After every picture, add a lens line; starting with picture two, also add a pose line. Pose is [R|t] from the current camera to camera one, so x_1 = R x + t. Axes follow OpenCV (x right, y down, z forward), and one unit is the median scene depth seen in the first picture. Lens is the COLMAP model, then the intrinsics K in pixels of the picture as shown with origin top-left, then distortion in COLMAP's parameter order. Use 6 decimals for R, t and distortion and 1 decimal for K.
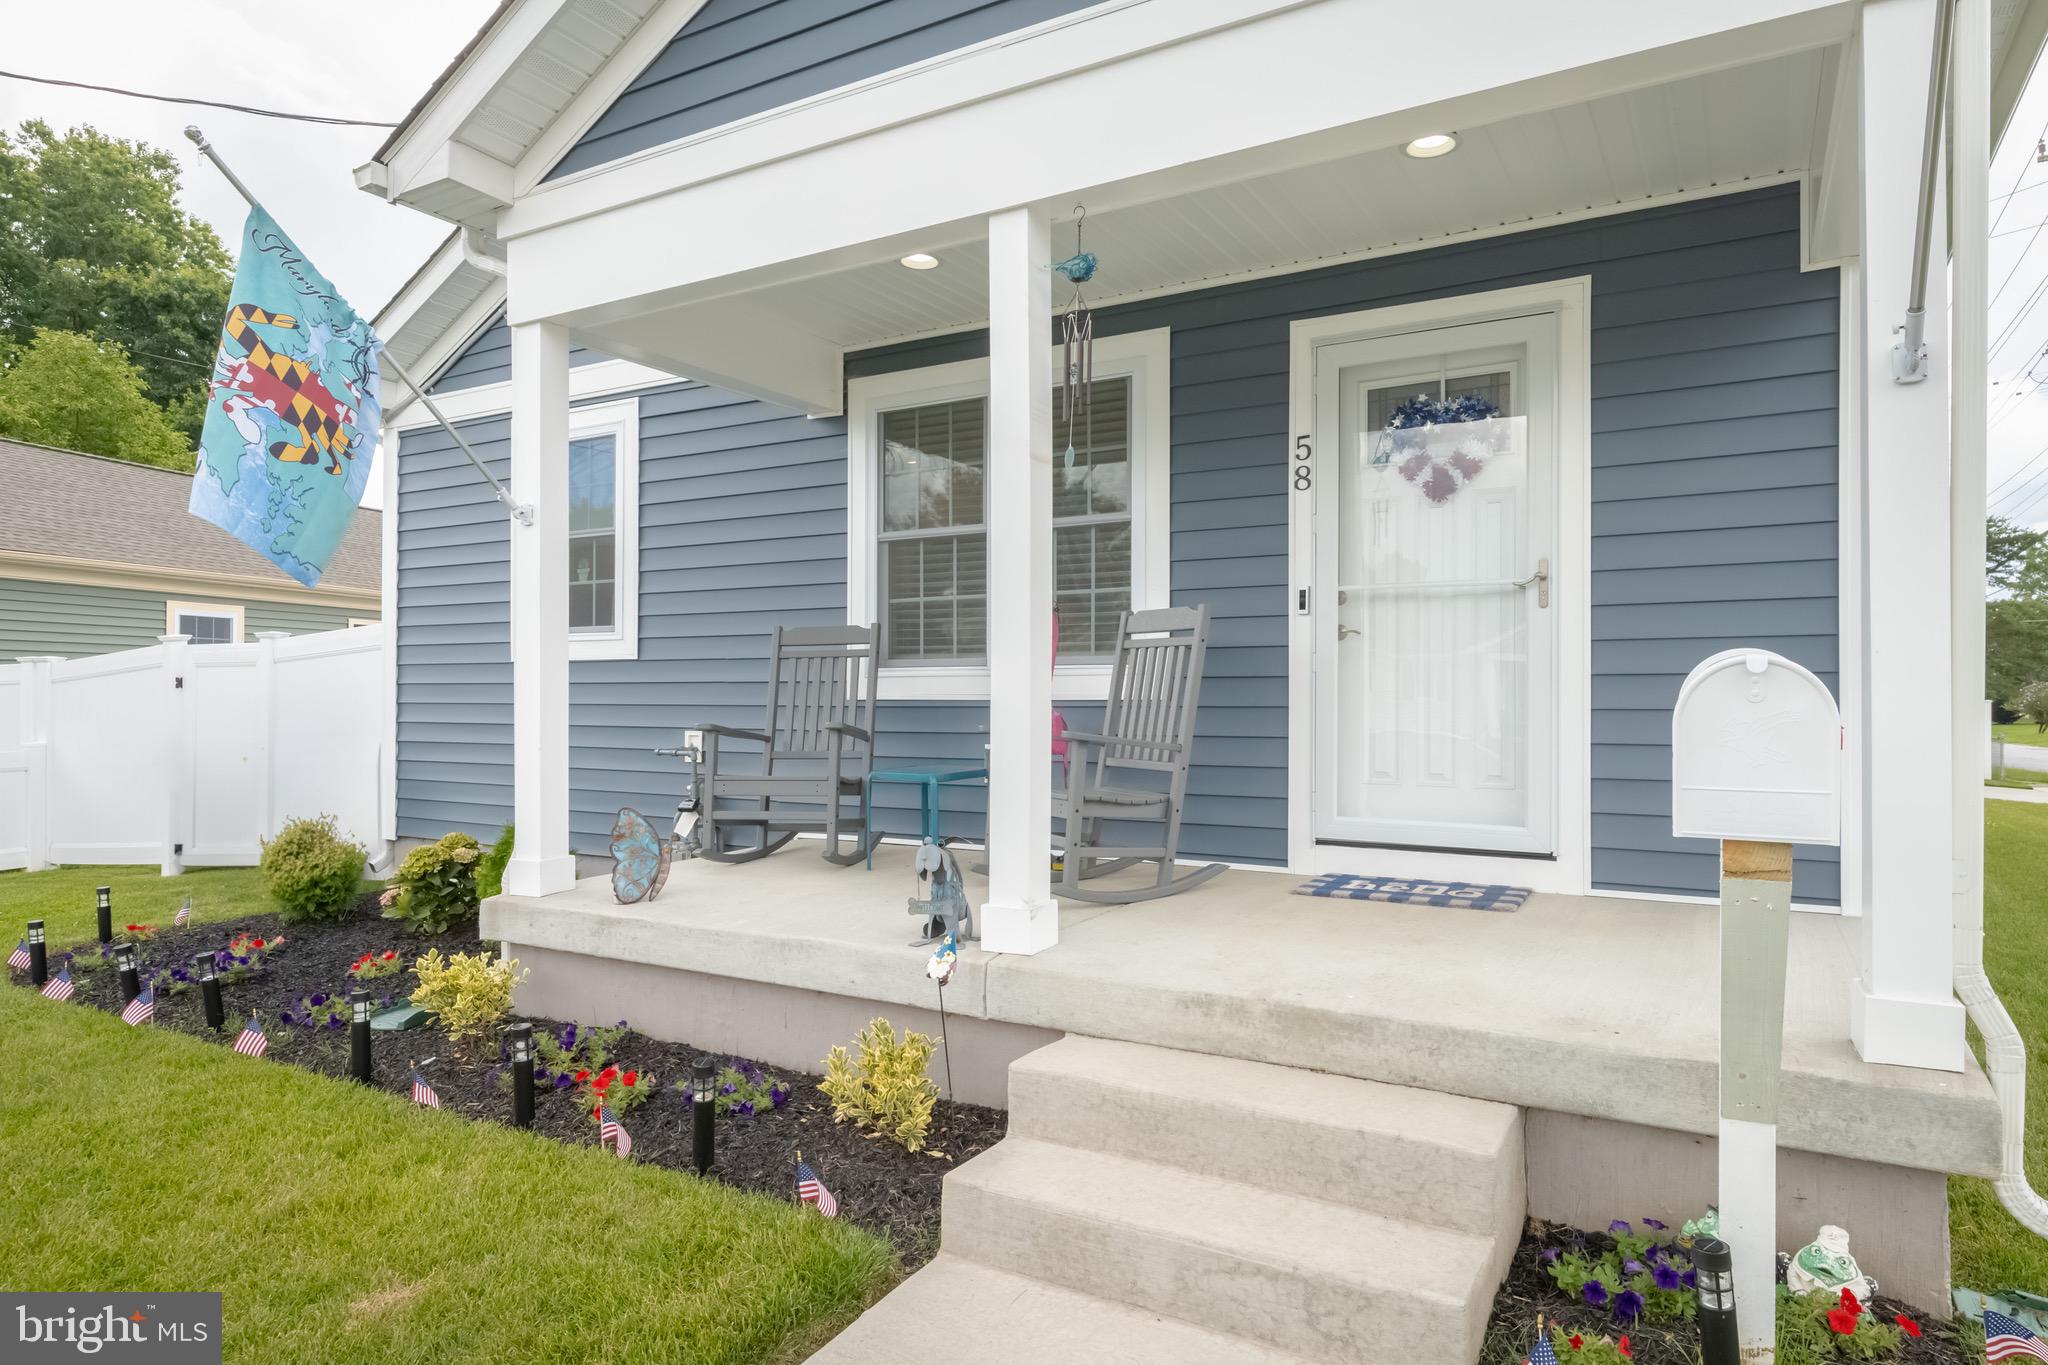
lens RADIAL K [[1195.0, 0, 1034.6], [0, 1195.0, 693.0], [0, 0, 1]] dist [0.005588, 0.001650]
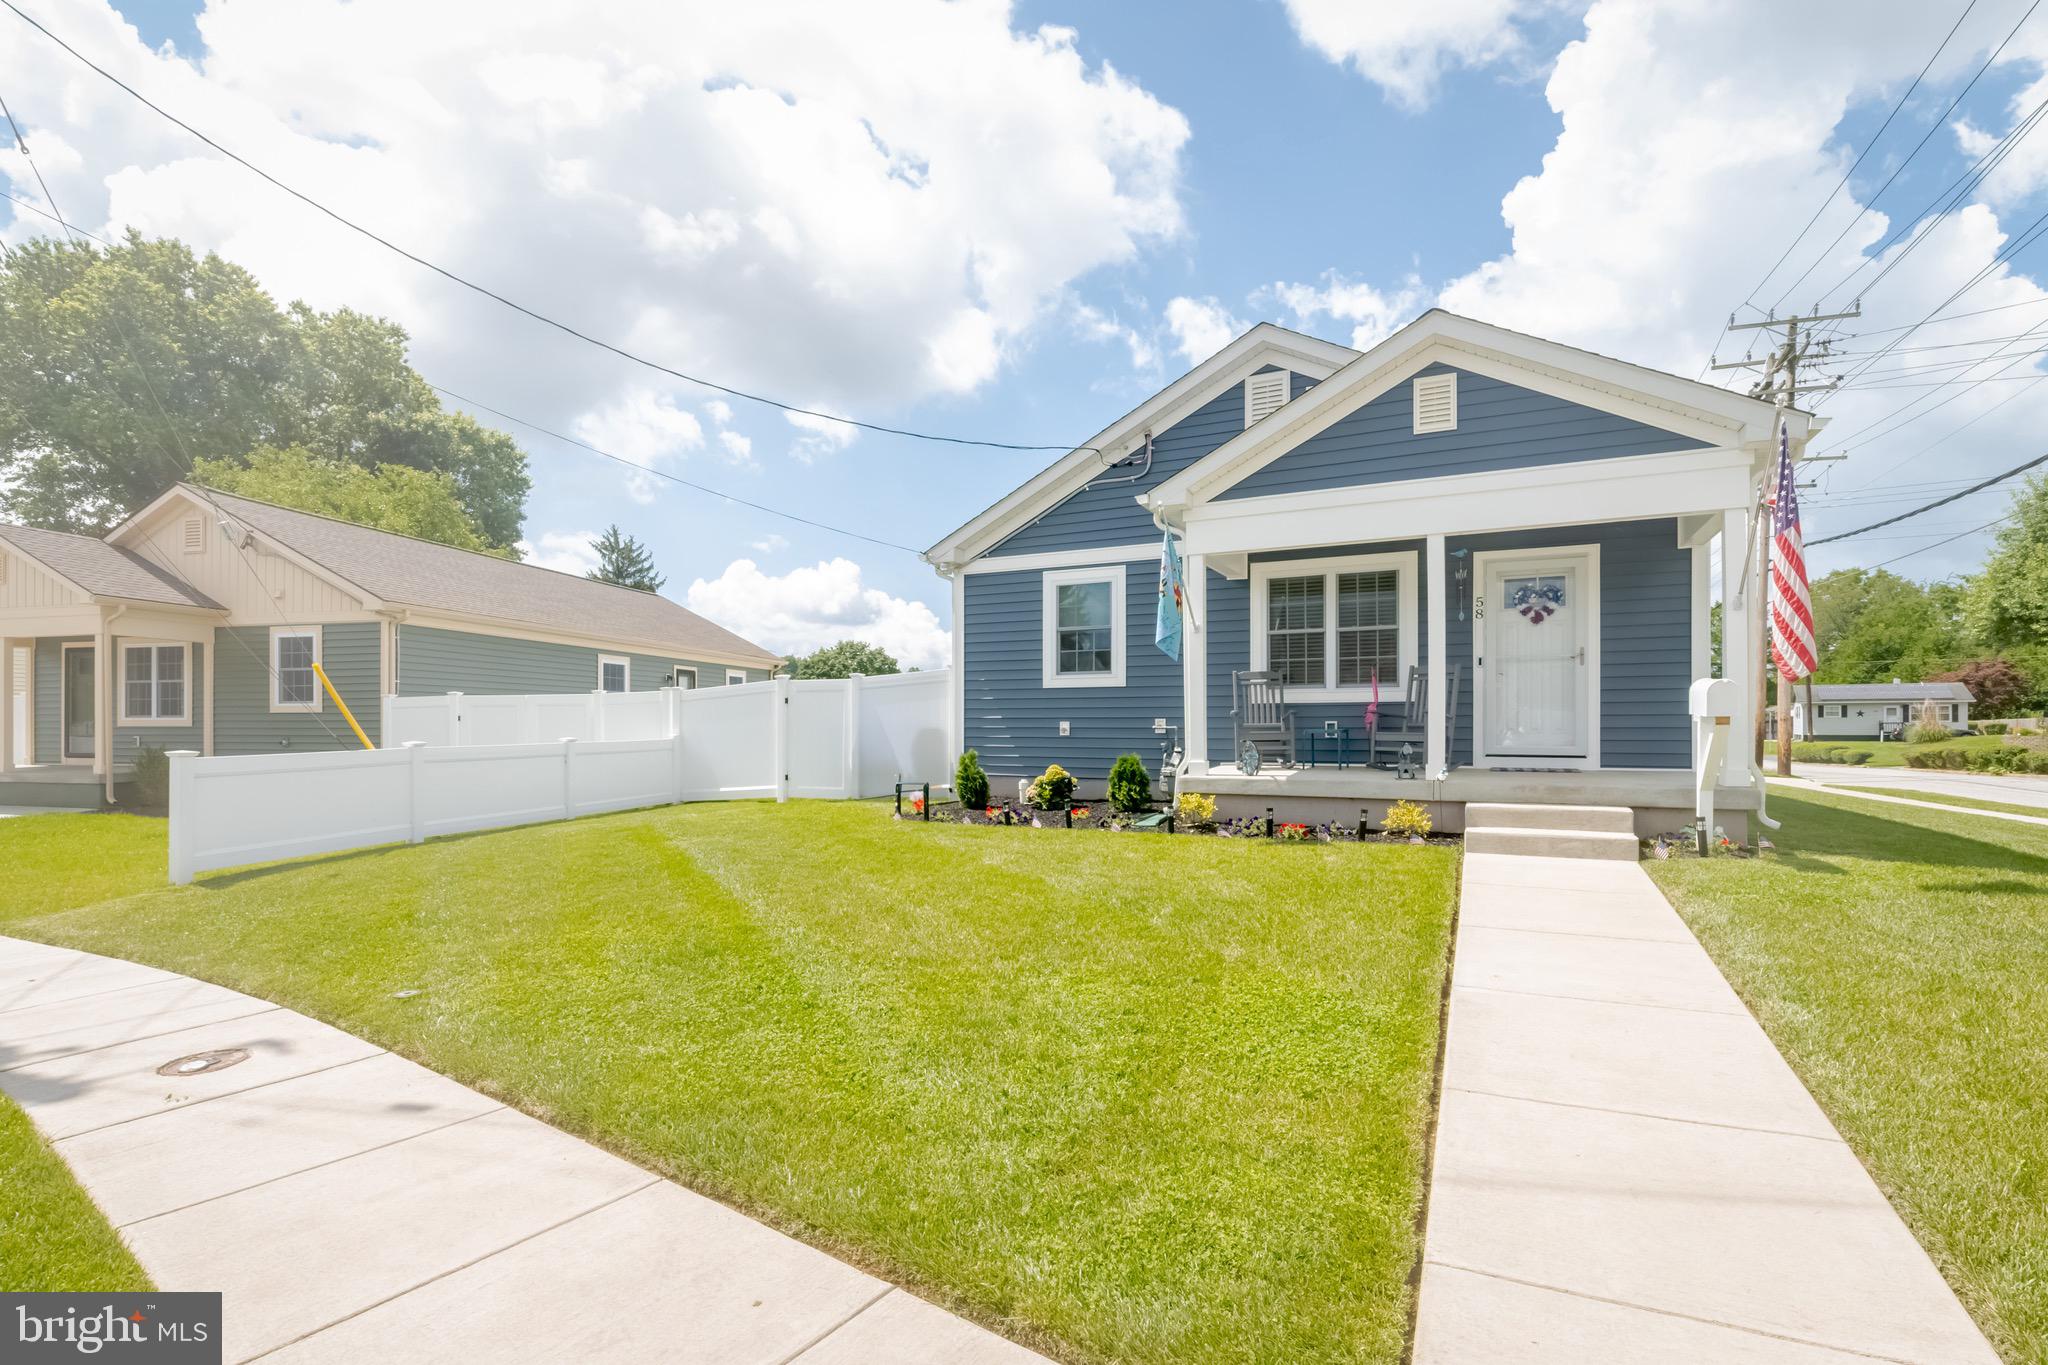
lens RADIAL K [[931.0, 0, 997.5], [0, 931.0, 719.1], [0, 0, 1]] dist [0.000508, -0.009743]
pose [[0.998909, -0.001642, 0.046667, -0.778823], [0.001780, 0.999994, -0.002912, 0.043051], [-0.046662, 0.002992, 0.998906, -0.814495]]
